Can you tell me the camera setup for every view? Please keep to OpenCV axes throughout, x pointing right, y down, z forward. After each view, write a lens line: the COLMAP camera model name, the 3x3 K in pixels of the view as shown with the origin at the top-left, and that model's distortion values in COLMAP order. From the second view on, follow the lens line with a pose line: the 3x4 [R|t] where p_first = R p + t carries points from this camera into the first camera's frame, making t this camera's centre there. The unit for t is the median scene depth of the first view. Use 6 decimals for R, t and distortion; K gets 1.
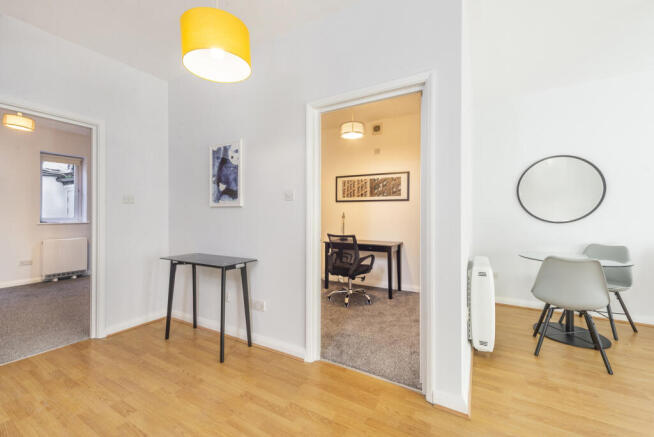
lens RADIAL K [[263.1, 0, 326.9], [0, 263.1, 211.3], [0, 0, 1]] dist [0.003719, 0.000214]
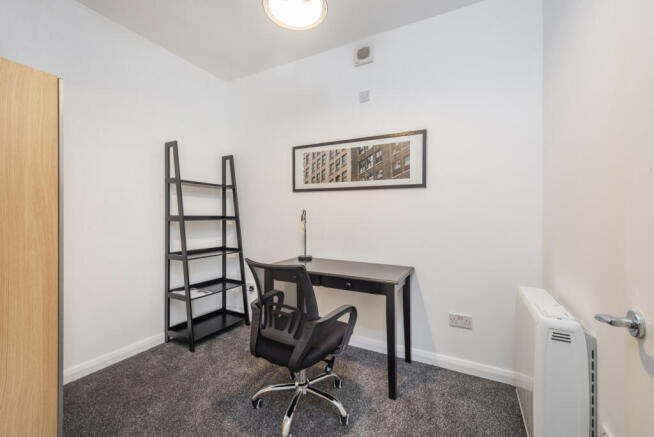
lens RADIAL K [[263.1, 0, 323.5], [0, 263.1, 208.2], [0, 0, 1]] dist [0.003719, 0.000214]
pose [[0.999898, -0.005077, 0.013330, 0.099206], [0.005072, 0.999987, 0.000452, -0.000305], [-0.013333, -0.000384, 0.999911, 0.463609]]
